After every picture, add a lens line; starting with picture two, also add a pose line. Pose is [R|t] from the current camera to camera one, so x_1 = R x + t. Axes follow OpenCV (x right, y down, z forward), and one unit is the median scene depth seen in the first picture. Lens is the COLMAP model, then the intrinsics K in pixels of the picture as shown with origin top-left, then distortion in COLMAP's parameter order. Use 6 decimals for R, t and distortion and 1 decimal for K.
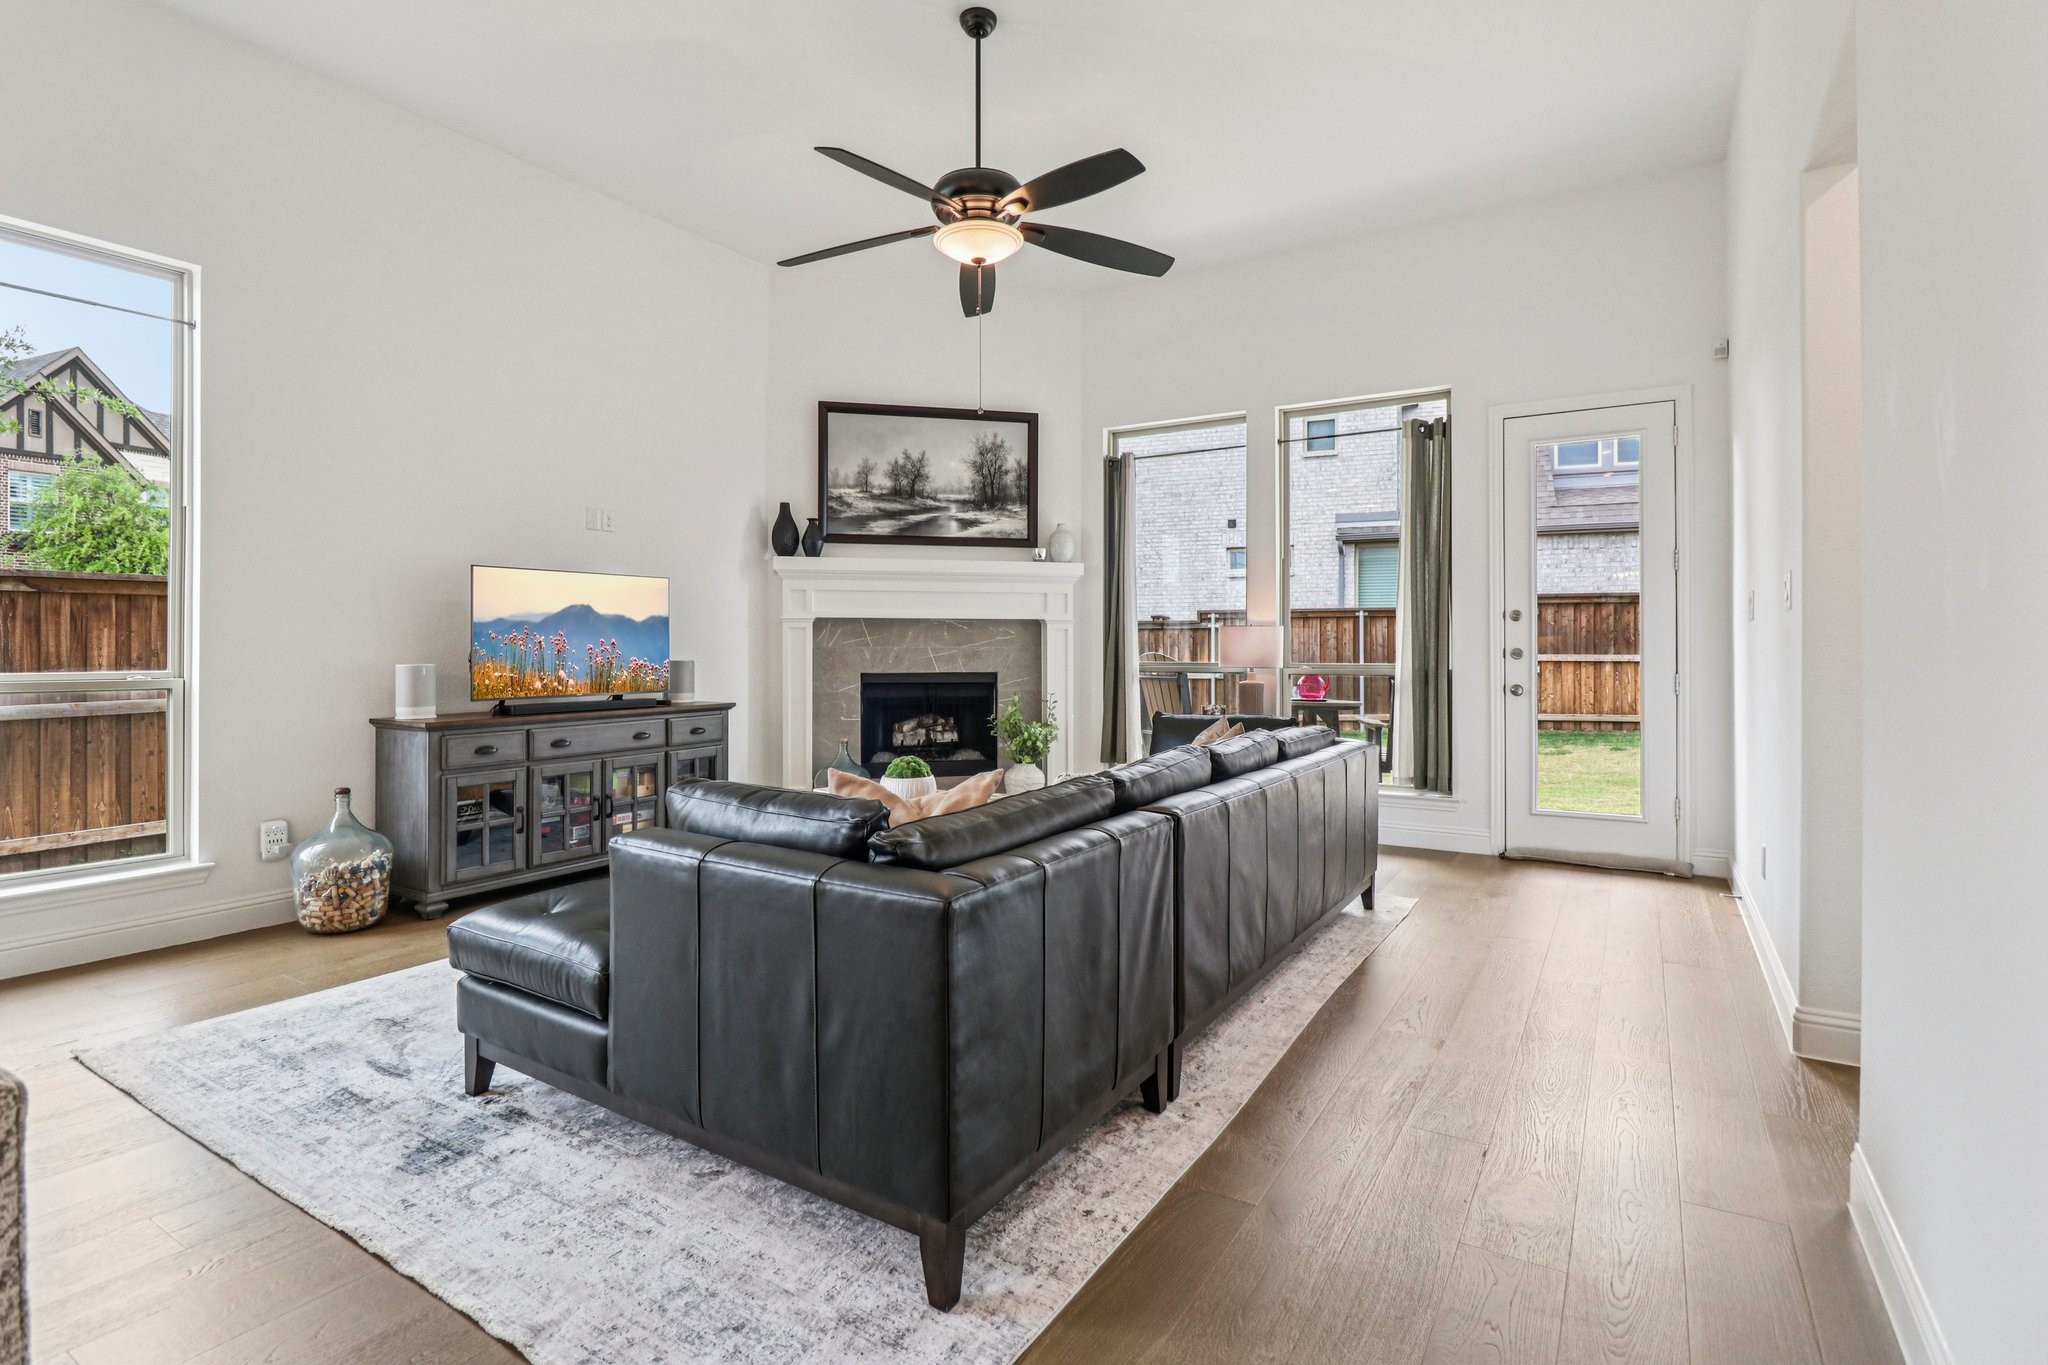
lens RADIAL K [[1006.0, 0, 1019.7], [0, 1006.0, 683.1], [0, 0, 1]] dist [-0.012045, -0.004445]
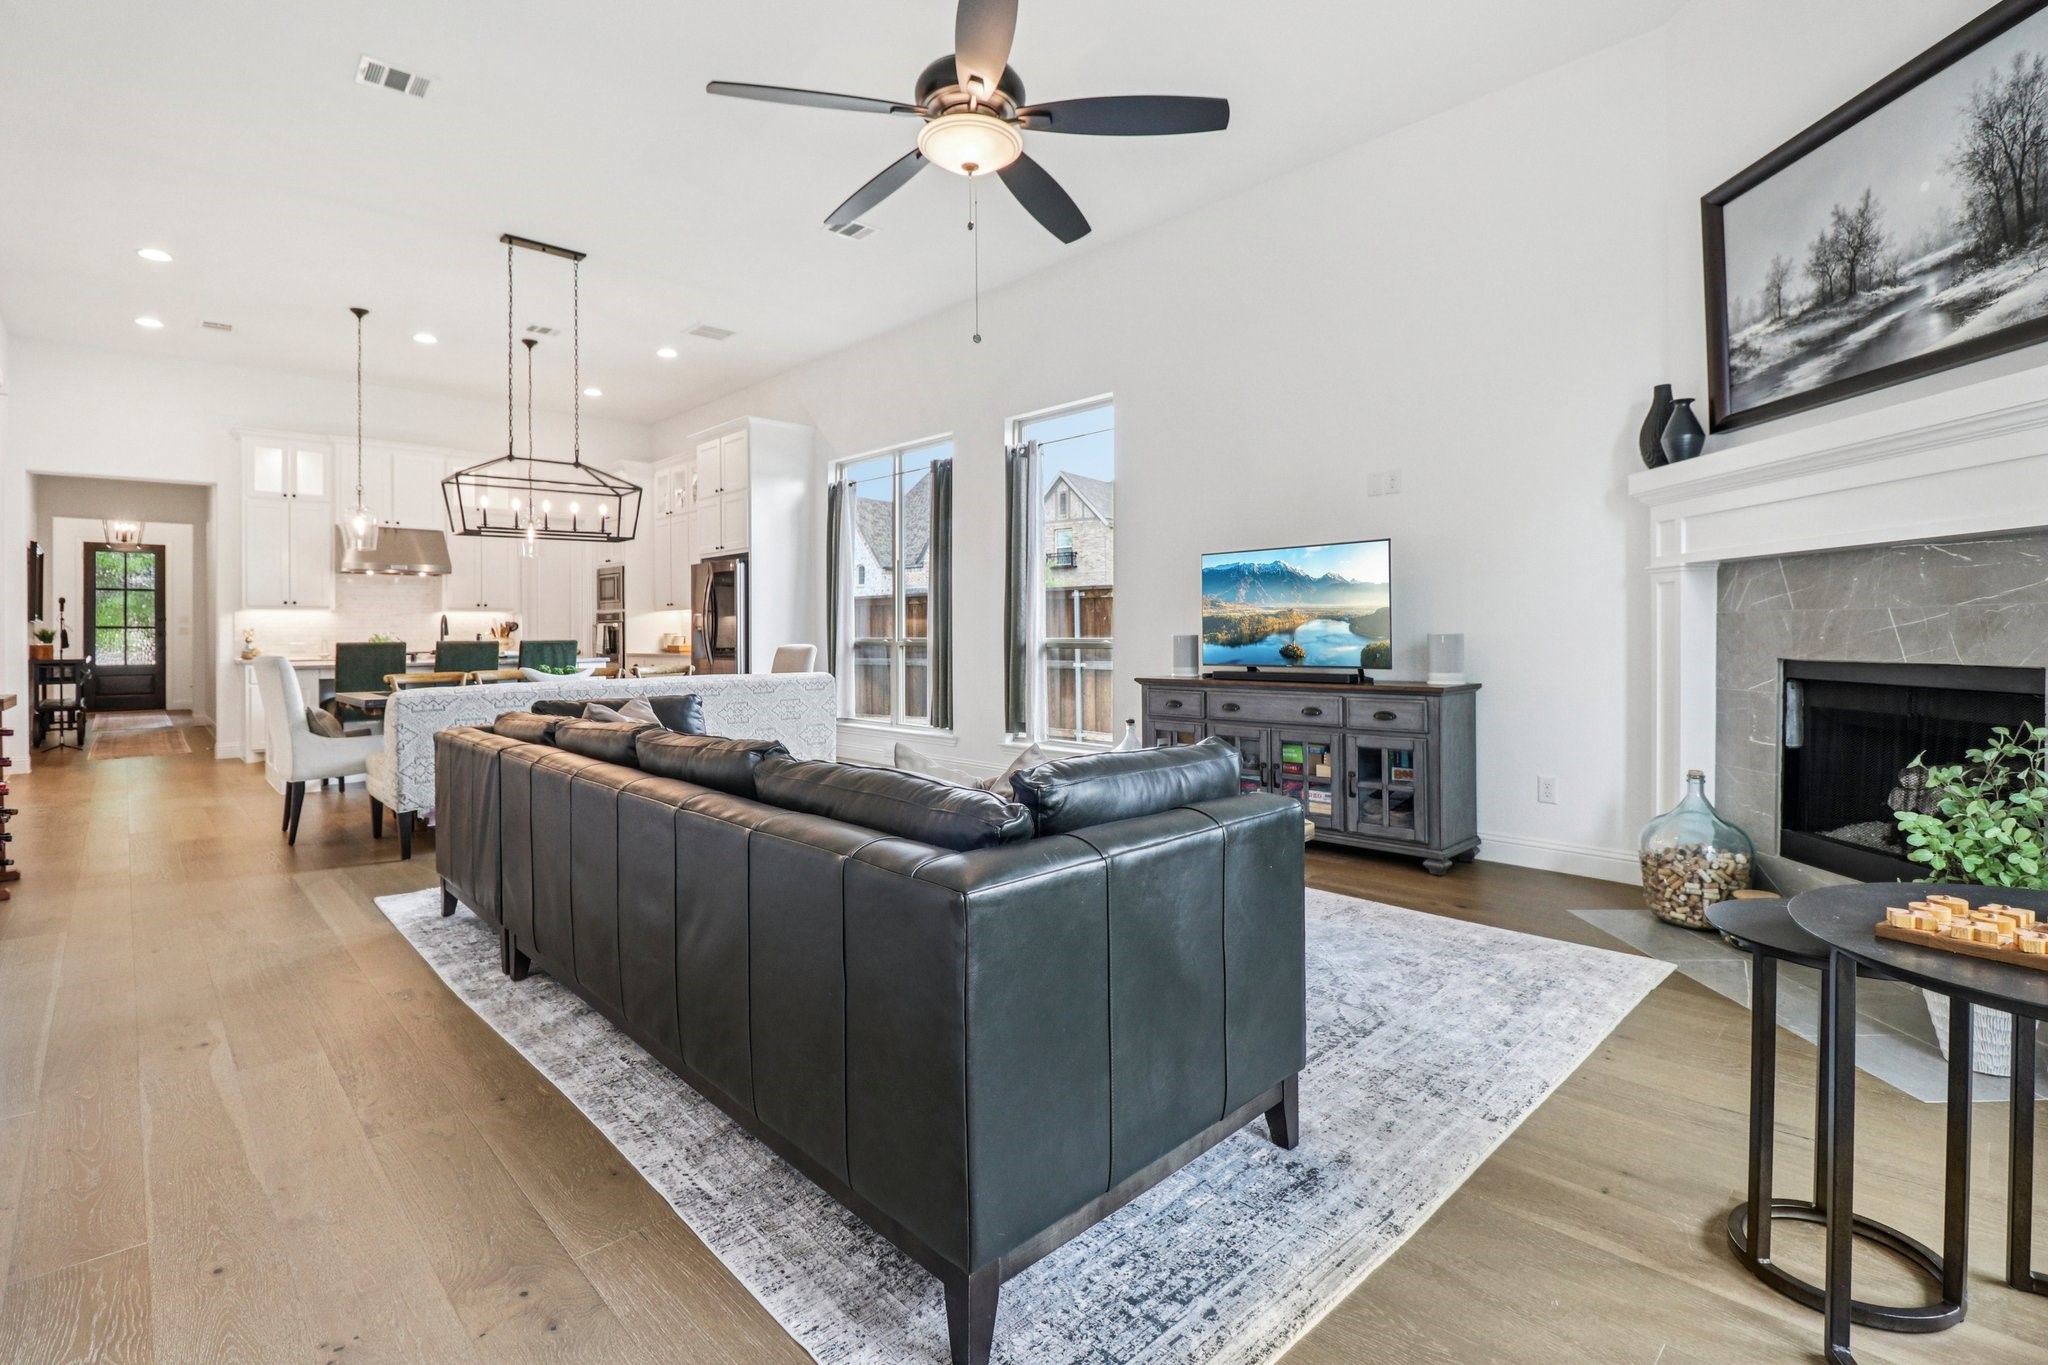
lens RADIAL K [[957.4, 0, 1020.4], [0, 957.4, 633.7], [0, 0, 1]] dist [-0.016217, -0.003278]
pose [[-0.262997, 0.006386, -0.964775, 0.433971], [-0.023295, 0.999645, 0.012967, -0.020379], [0.964515, 0.025885, -0.262755, 0.742394]]
